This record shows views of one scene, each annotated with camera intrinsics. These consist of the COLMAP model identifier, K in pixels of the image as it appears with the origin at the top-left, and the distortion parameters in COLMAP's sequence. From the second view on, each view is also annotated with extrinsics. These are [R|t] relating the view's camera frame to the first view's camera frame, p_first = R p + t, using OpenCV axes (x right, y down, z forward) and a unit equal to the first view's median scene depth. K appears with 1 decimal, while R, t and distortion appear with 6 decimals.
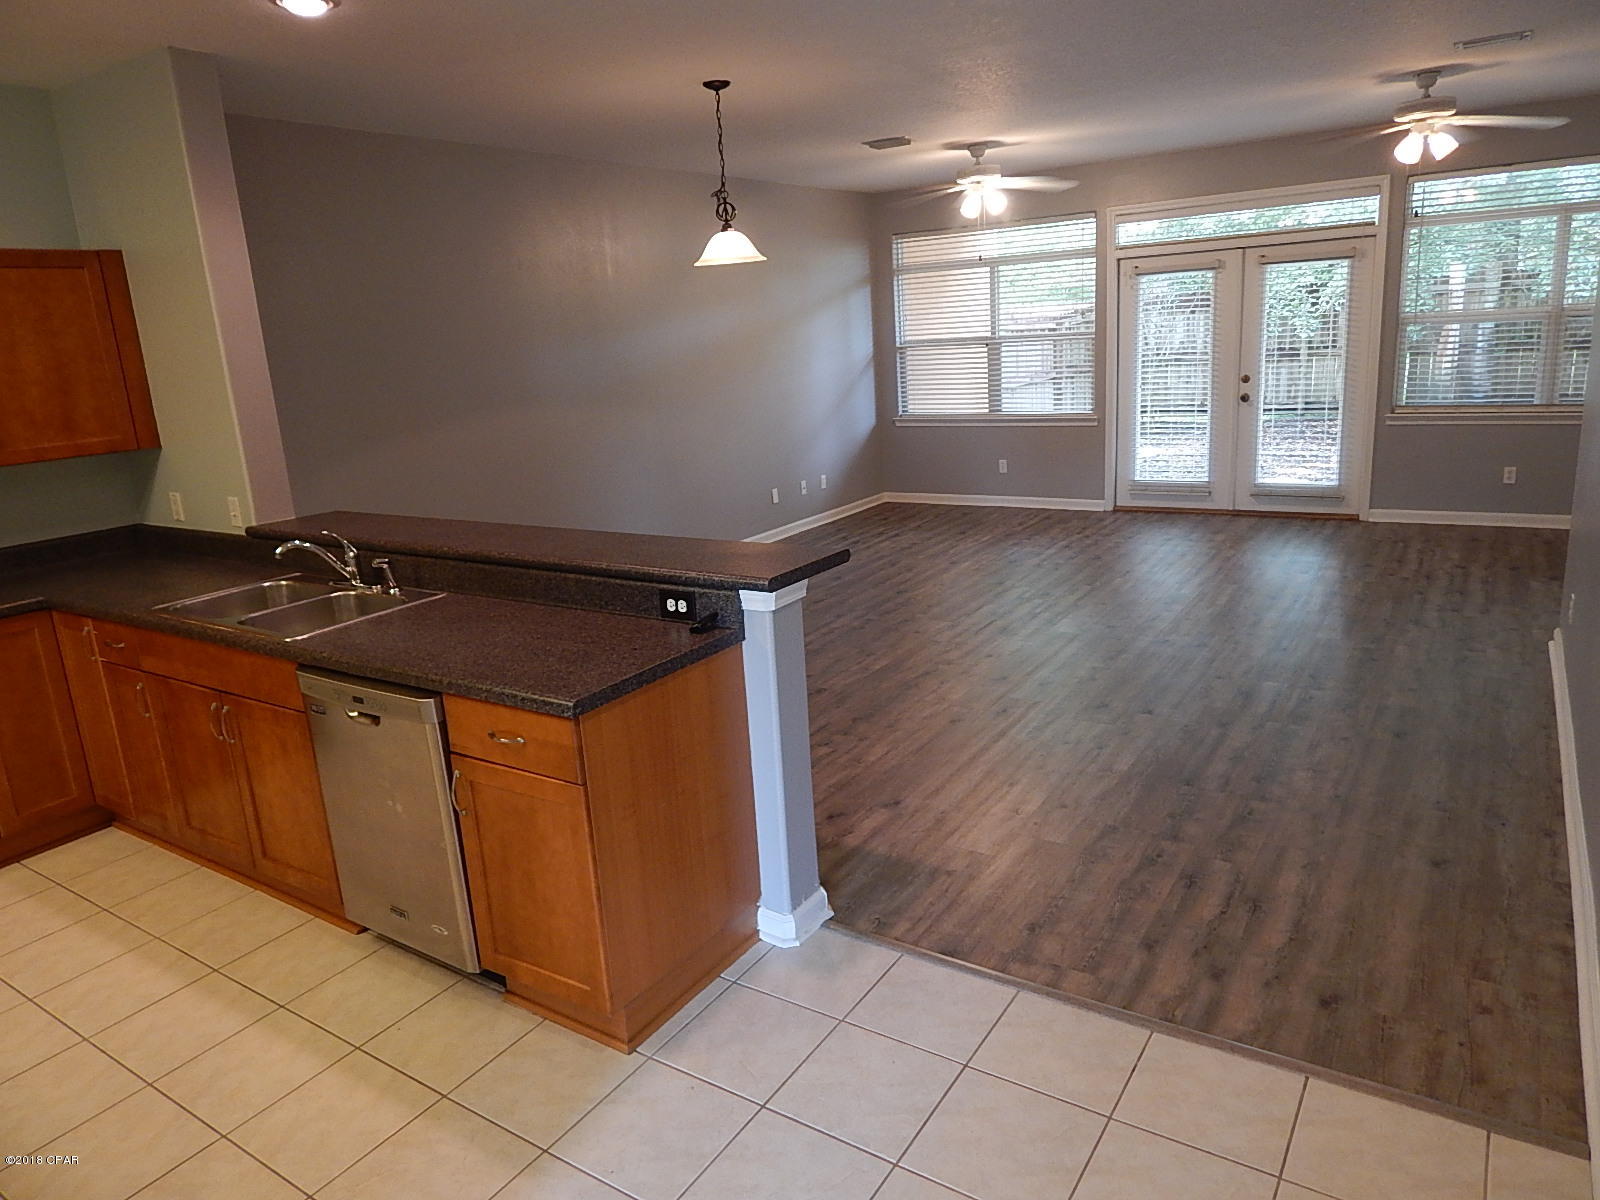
lens RADIAL K [[1023.8, 0, 818.2], [0, 1023.8, 597.2], [0, 0, 1]] dist [0.005185, 0.000174]
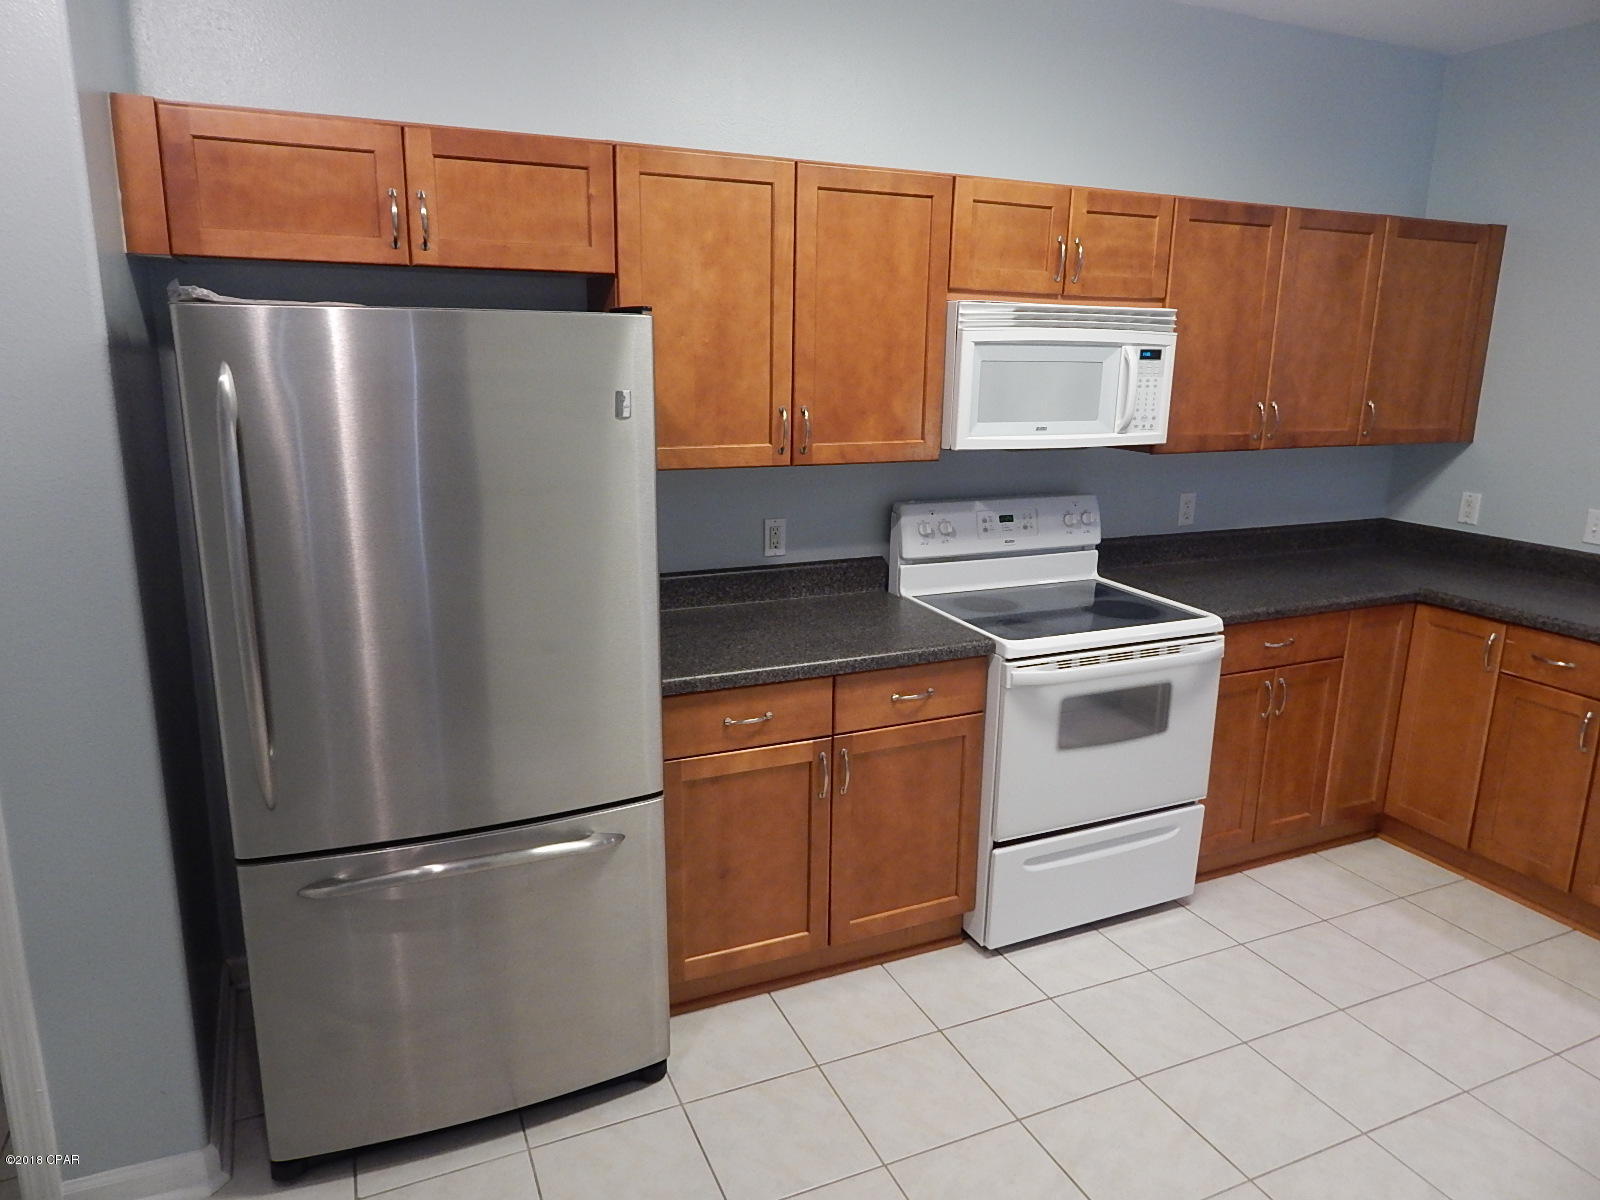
lens RADIAL K [[1042.1, 0, 800.0], [0, 1042.1, 600.0], [0, 0, 1]] dist [-0.003359, -0.001990]
pose [[0.837581, 0.195354, -0.510190, -0.824861], [-0.199050, 0.978813, 0.048012, 0.084157], [0.508760, 0.061339, 0.858720, -0.113162]]
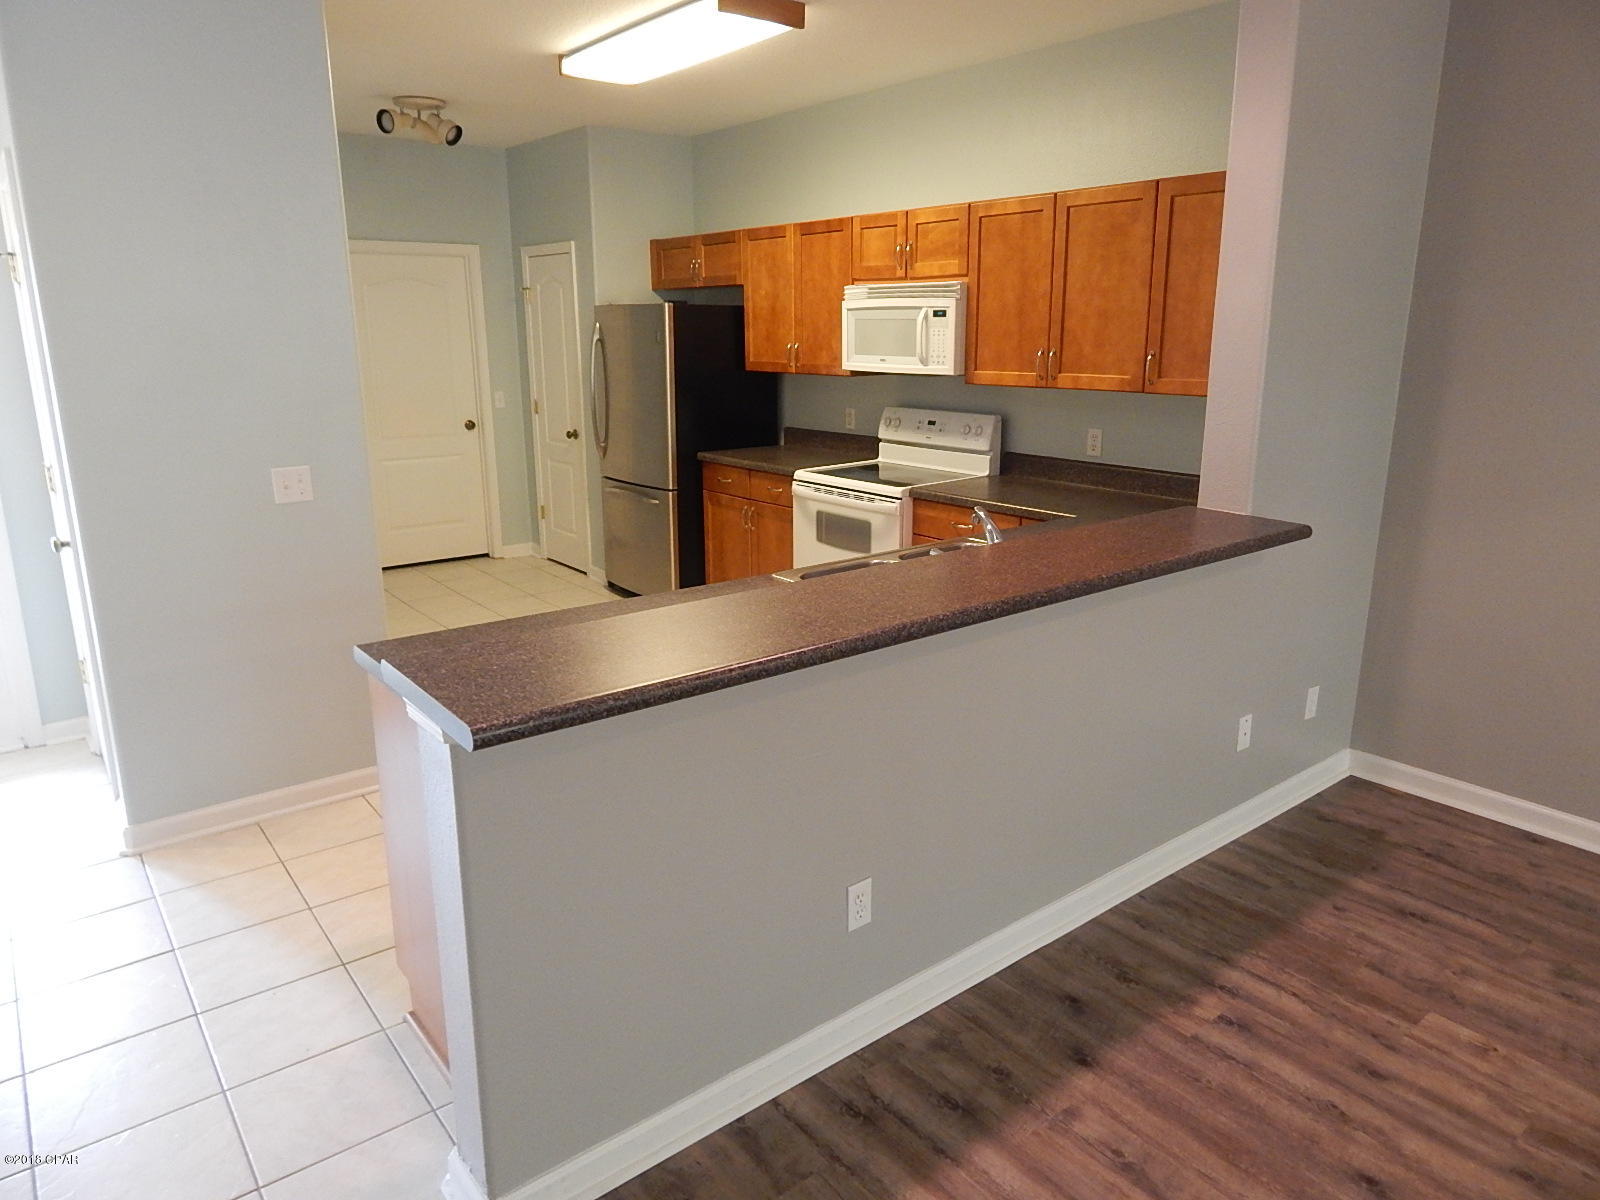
lens RADIAL K [[1057.8, 0, 802.4], [0, 1057.8, 589.3], [0, 0, 1]] dist [0.005660, -0.004210]
pose [[-0.319084, 0.287965, -0.902918, 0.383525], [-0.221528, 0.903665, 0.366489, -0.300171], [0.921472, 0.316962, -0.224553, 1.122267]]
